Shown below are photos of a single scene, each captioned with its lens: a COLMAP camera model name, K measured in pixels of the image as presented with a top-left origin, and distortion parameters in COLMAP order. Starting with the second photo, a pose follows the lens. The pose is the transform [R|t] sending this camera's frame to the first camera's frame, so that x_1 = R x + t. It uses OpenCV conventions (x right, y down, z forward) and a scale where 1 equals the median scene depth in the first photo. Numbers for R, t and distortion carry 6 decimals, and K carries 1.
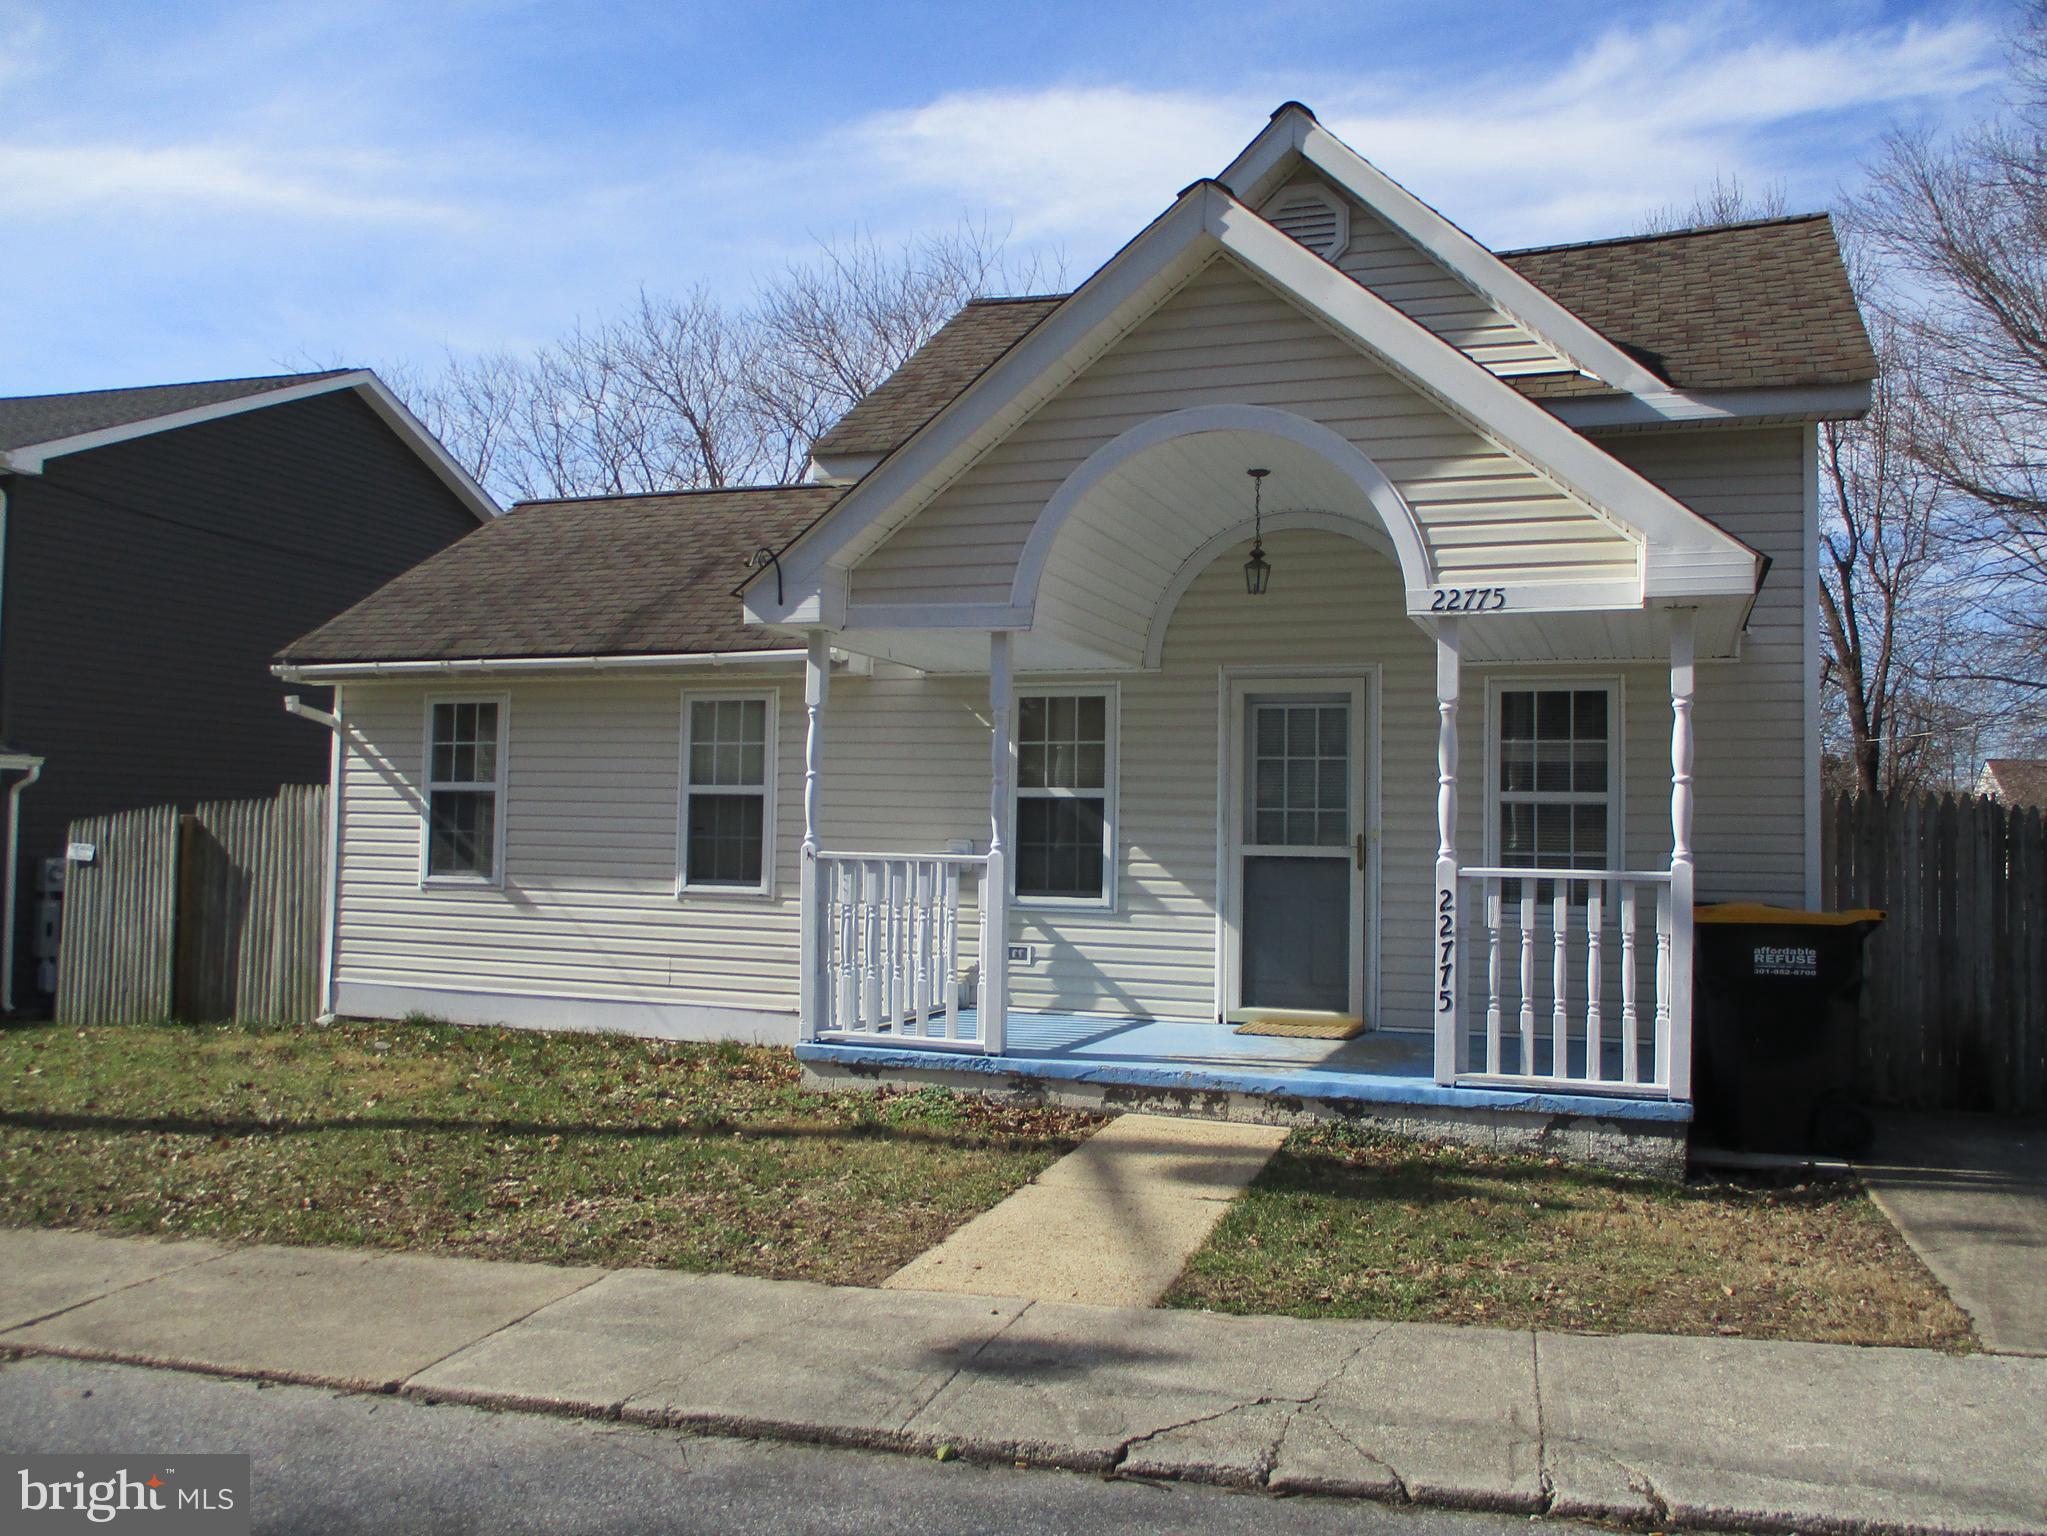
lens RADIAL K [[1678.1, 0, 1023.5], [0, 1678.1, 768.0], [0, 0, 1]] dist [-0.040164, 0.009934]
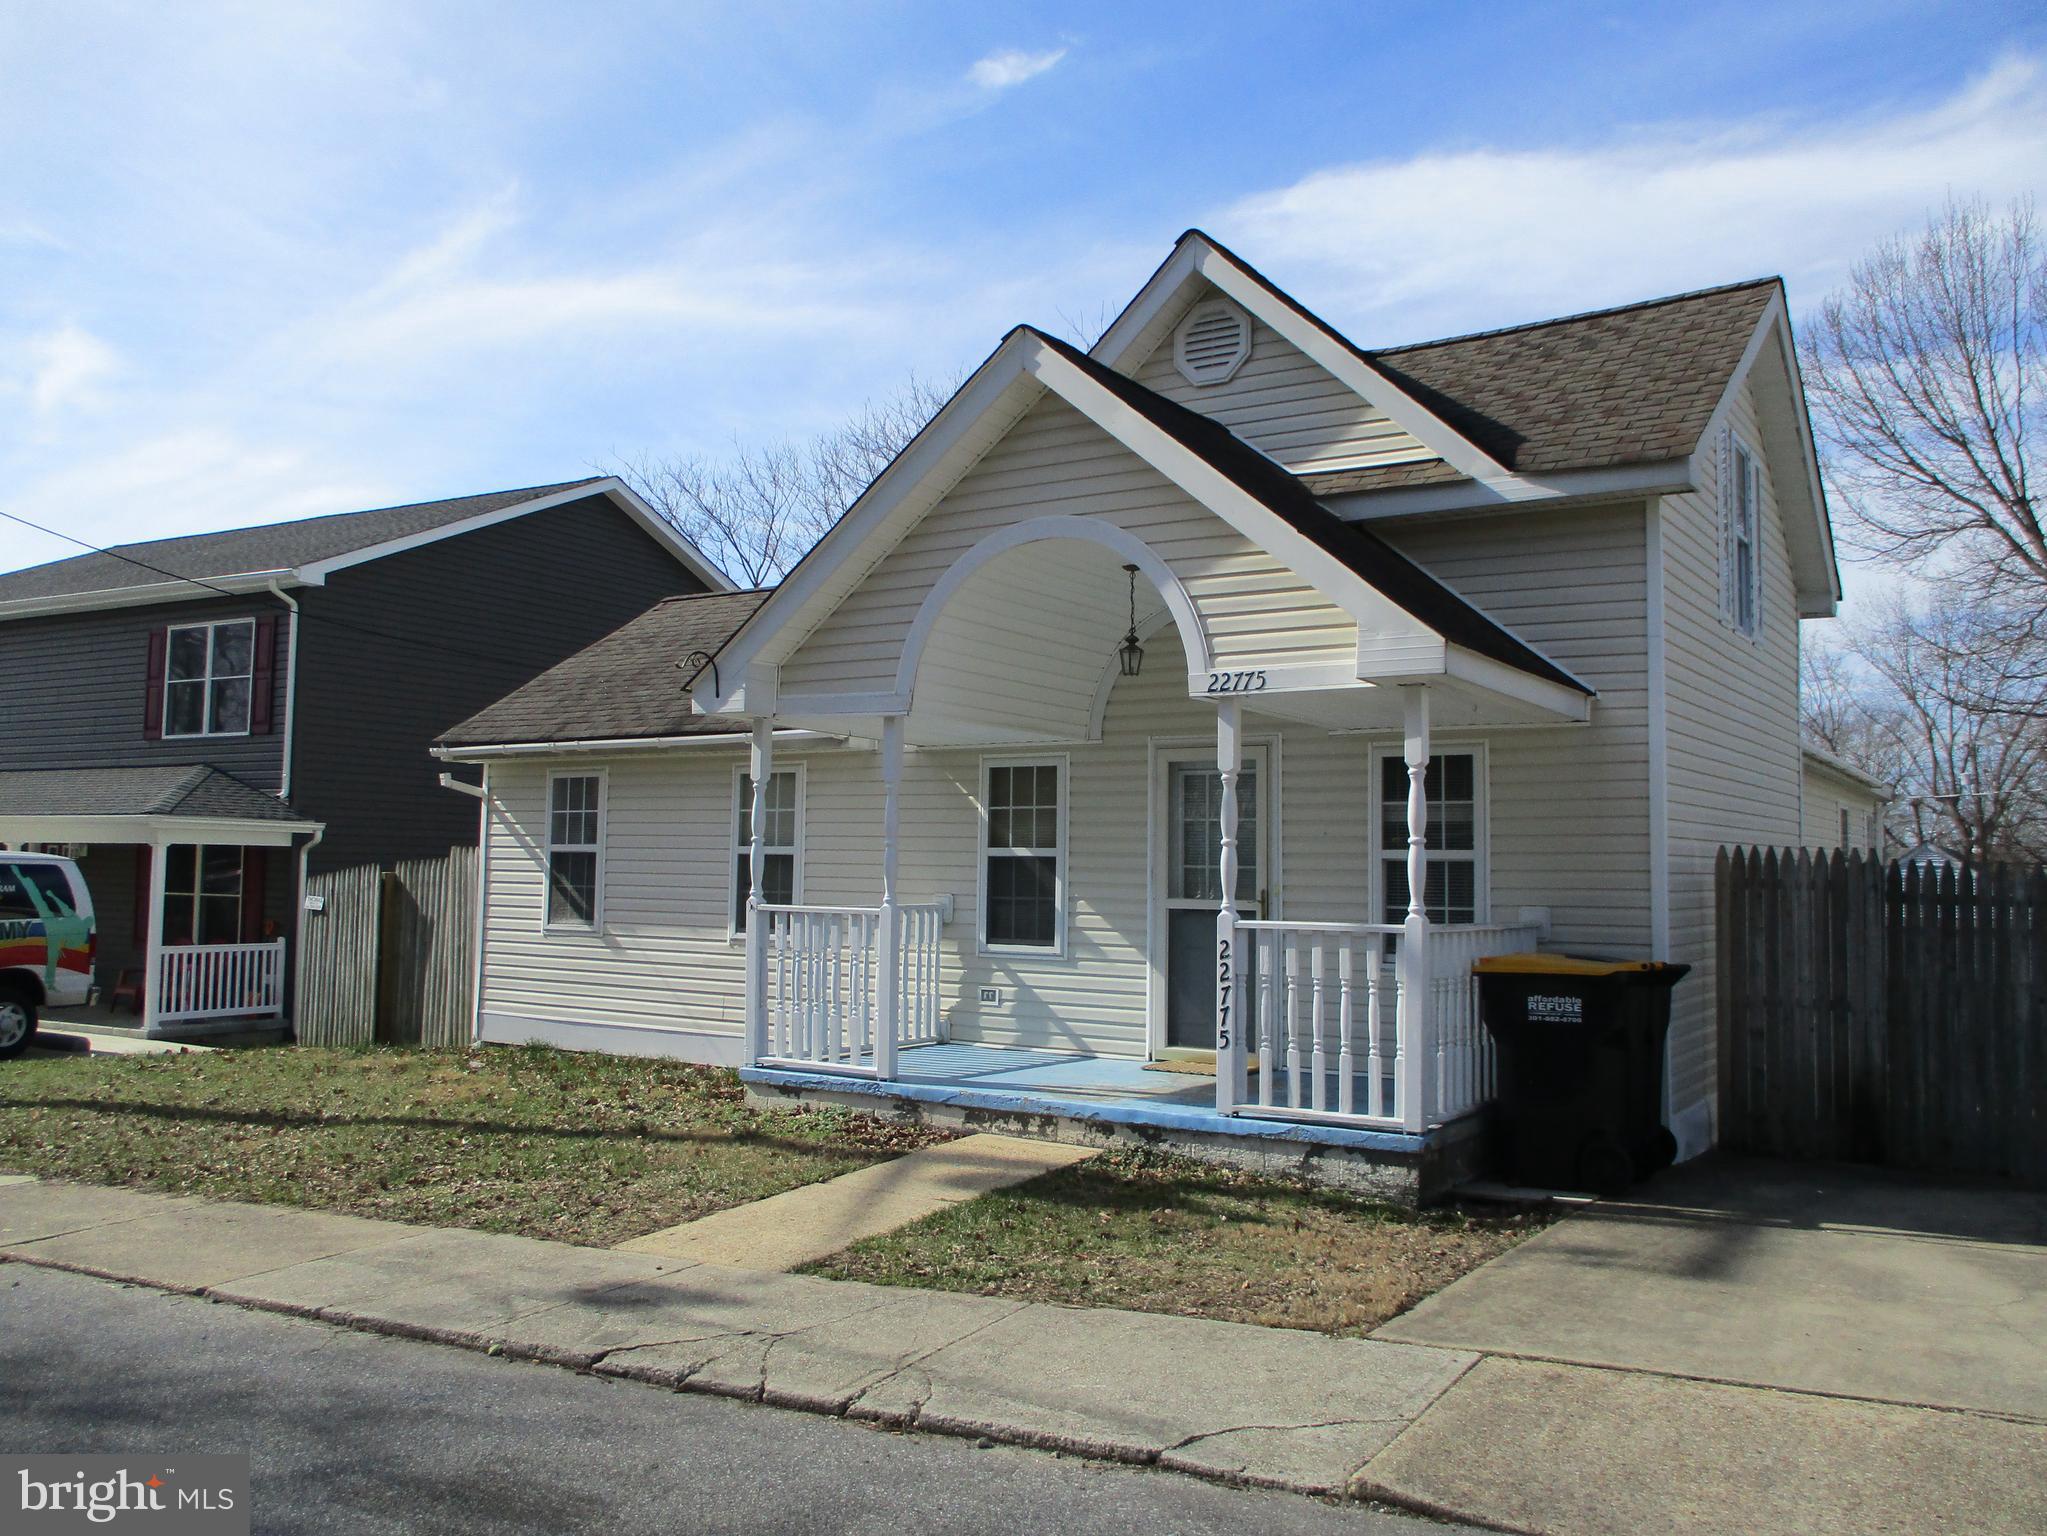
lens RADIAL K [[1678.1, 0, 1023.5], [0, 1678.1, 768.0], [0, 0, 1]] dist [-0.040164, 0.009934]
pose [[0.975384, -0.016158, -0.219920, 0.295284], [0.009495, 0.999464, -0.031321, -0.006800], [0.220308, 0.028461, 0.975015, -0.103097]]
